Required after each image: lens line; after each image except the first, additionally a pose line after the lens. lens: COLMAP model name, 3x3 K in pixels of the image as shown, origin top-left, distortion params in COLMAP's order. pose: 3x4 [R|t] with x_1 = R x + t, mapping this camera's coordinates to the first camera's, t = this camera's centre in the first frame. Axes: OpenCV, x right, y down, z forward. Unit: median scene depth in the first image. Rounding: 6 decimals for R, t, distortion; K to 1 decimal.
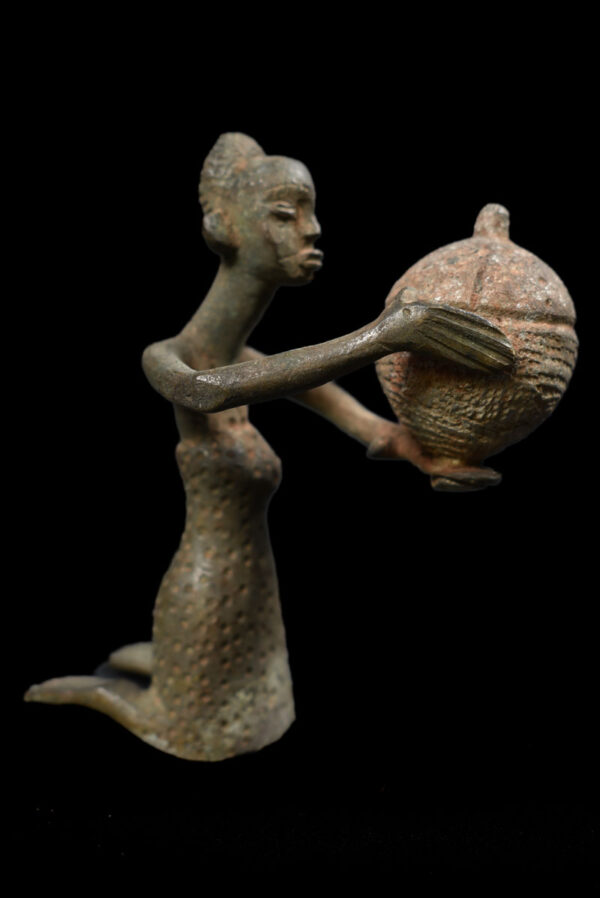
lens RADIAL K [[1508.3, 0, 300.0], [0, 1508.3, 449.0], [0, 0, 1]] dist [0.025506, 0.001387]
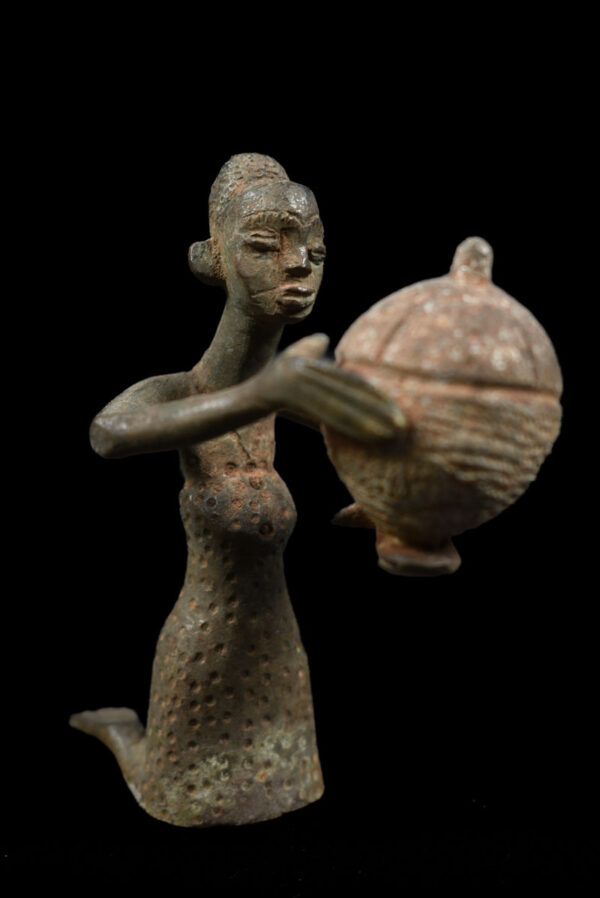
lens RADIAL K [[1566.8, 0, 241.5], [0, 1566.8, 449.8], [0, 0, 1]] dist [0.000703, 0.060484]
pose [[0.843826, 0.091616, -0.528738, 0.471795], [-0.085110, 0.995696, 0.036698, -0.064672], [0.529824, 0.014034, 0.847992, 0.194049]]
